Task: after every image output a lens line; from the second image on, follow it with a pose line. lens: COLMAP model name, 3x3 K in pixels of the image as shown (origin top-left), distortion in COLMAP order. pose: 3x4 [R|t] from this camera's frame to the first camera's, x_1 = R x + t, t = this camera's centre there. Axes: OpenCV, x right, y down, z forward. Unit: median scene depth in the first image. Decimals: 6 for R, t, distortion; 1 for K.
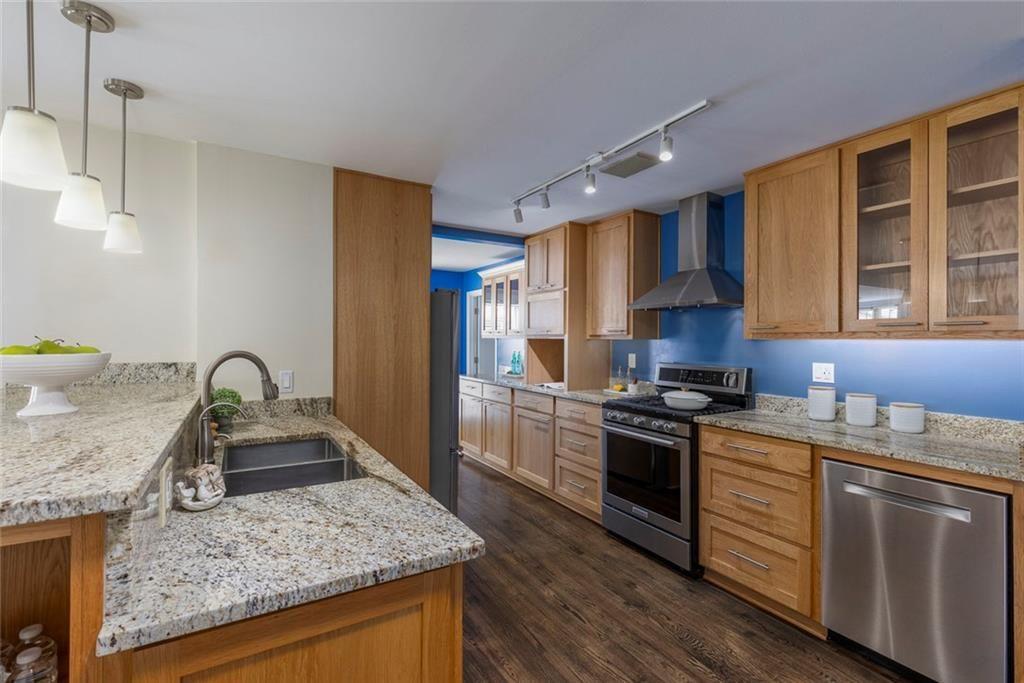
lens RADIAL K [[459.5, 0, 512.0], [0, 459.5, 337.3], [0, 0, 1]] dist [0.007816, -0.000610]
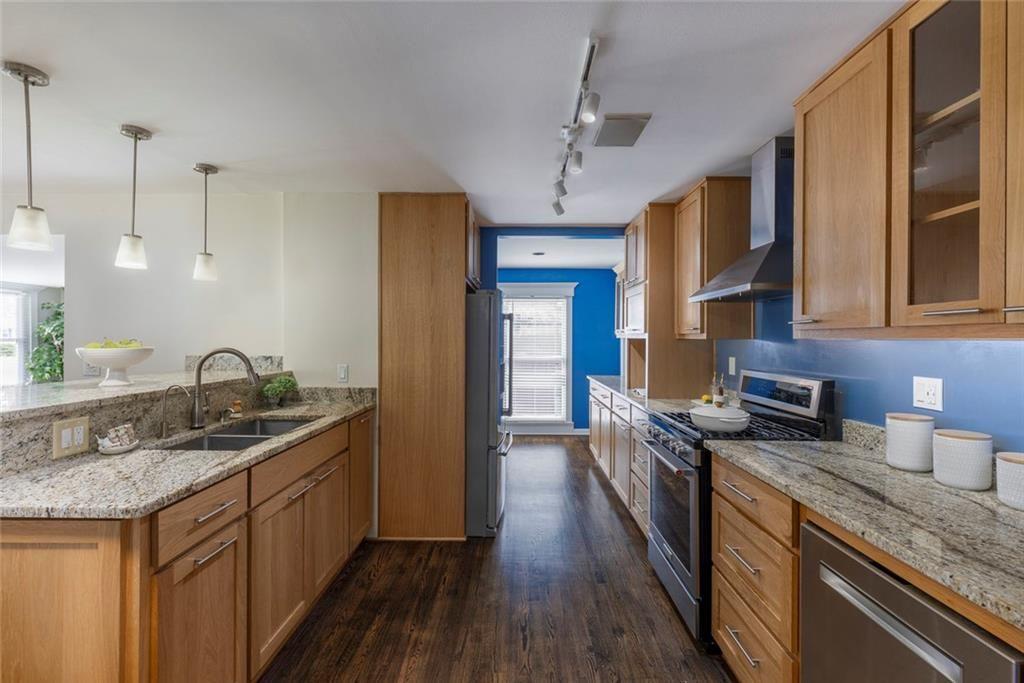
lens RADIAL K [[459.5, 0, 512.2], [0, 459.5, 338.1], [0, 0, 1]] dist [0.007816, -0.000610]
pose [[0.849984, -0.001640, -0.526806, 0.537611], [0.002684, 0.999996, 0.001218, 0.000940], [0.526802, -0.002449, 0.849985, 0.185790]]
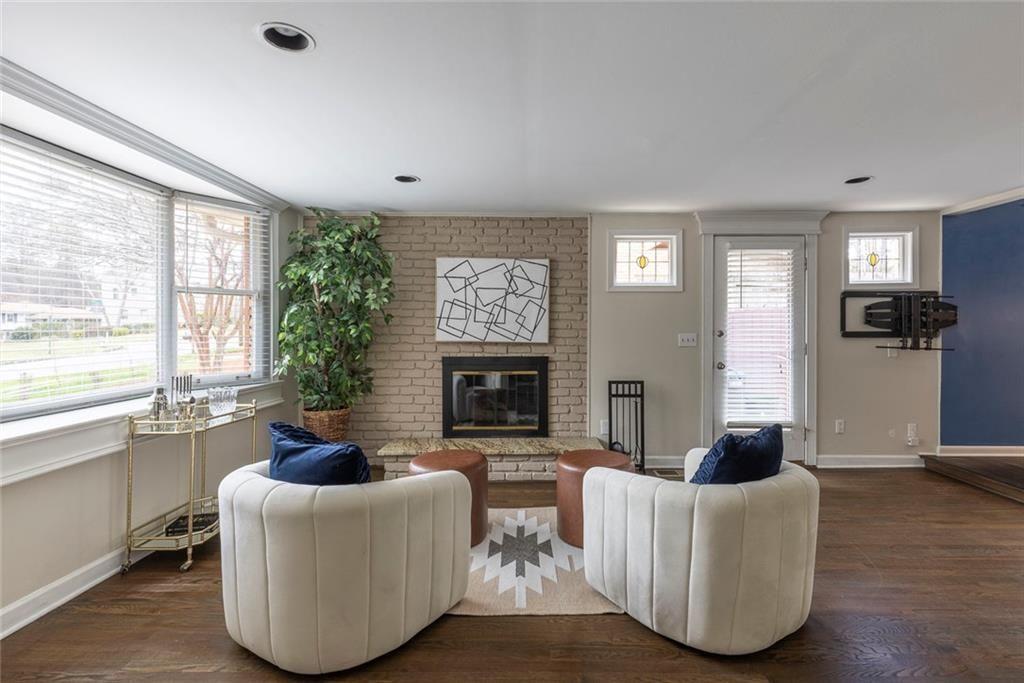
lens RADIAL K [[459.5, 0, 538.4], [0, 459.5, 326.7], [0, 0, 1]] dist [0.007816, -0.000610]
pose [[0.858453, 0.000411, -0.512892, -1.478534], [0.003175, 0.999976, 0.006114, 0.097960], [0.512883, -0.006877, 0.858431, 0.136388]]
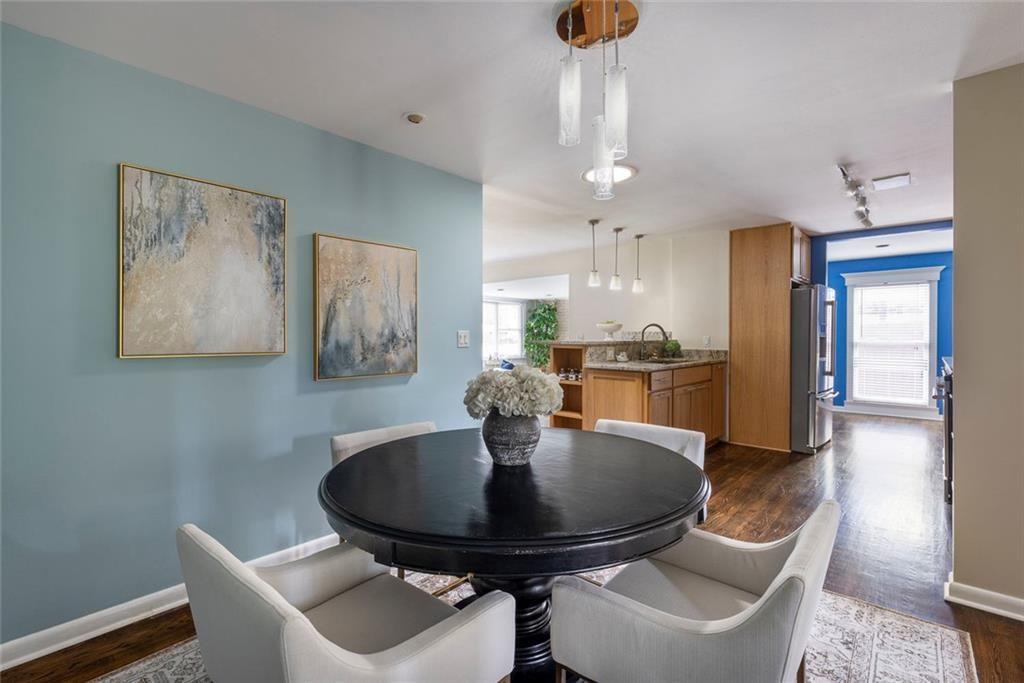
lens RADIAL K [[459.5, 0, 514.2], [0, 459.5, 338.4], [0, 0, 1]] dist [0.007816, -0.000610]
pose [[0.294785, 0.001938, -0.955562, 1.225133], [0.005460, 0.999978, 0.003712, 0.069737], [0.955548, -0.006312, 0.294768, -0.442374]]
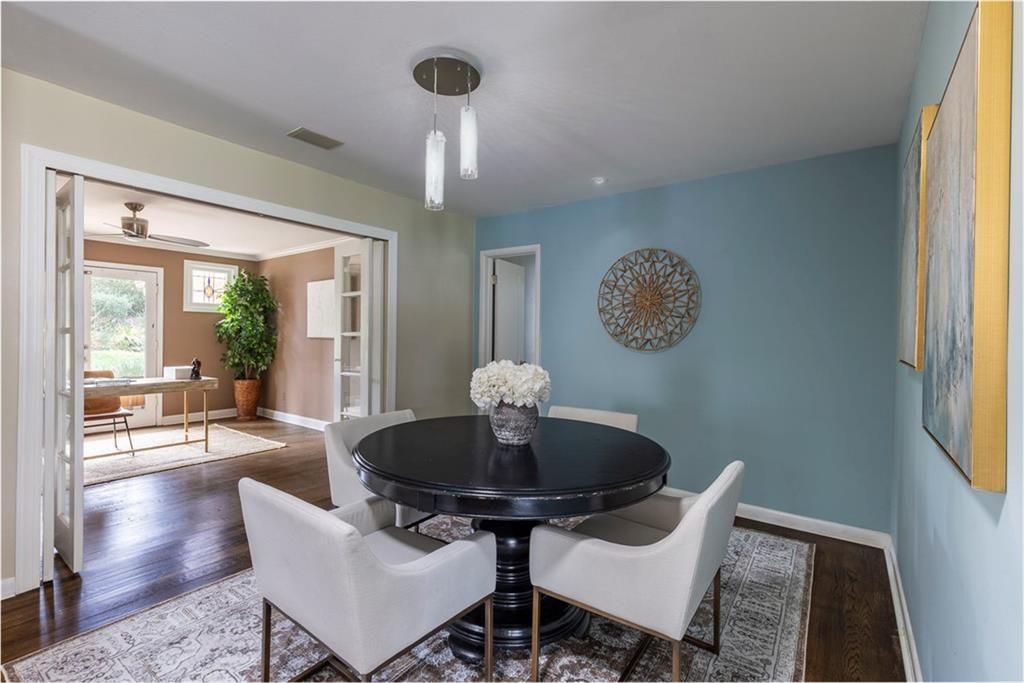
lens RADIAL K [[459.5, 0, 506.7], [0, 459.5, 335.5], [0, 0, 1]] dist [0.007816, -0.000610]
pose [[-0.377369, -0.006646, 0.926039, -0.119896], [-0.017094, 0.999854, 0.000209, 0.067654], [-0.925905, -0.015751, -0.377428, 0.050605]]
